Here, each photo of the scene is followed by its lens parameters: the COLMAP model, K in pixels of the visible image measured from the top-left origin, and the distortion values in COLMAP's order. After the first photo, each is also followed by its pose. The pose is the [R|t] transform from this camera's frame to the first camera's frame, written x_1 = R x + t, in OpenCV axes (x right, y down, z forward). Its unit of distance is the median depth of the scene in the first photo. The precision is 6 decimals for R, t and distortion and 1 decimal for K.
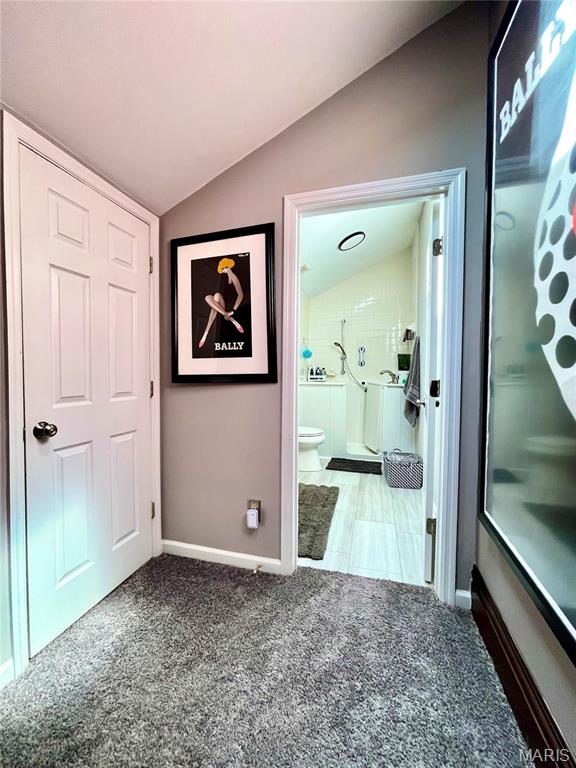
lens RADIAL K [[311.5, 0, 286.1], [0, 311.5, 381.6], [0, 0, 1]] dist [-0.009412, 0.000319]
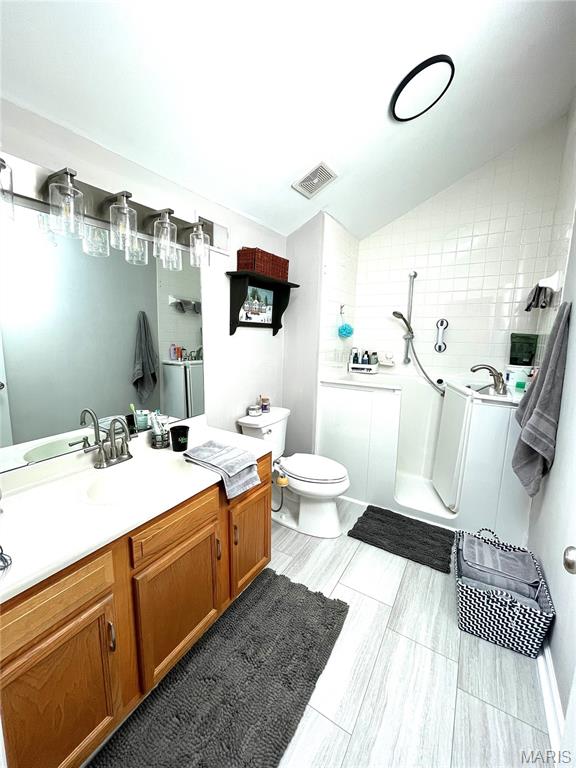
lens RADIAL K [[311.5, 0, 288.0], [0, 311.5, 383.9], [0, 0, 1]] dist [-0.009412, 0.000319]
pose [[0.963315, 0.055929, -0.262482, 0.129911], [-0.023369, 0.991810, 0.125566, -0.060582], [0.267355, -0.114825, 0.956732, 0.367093]]
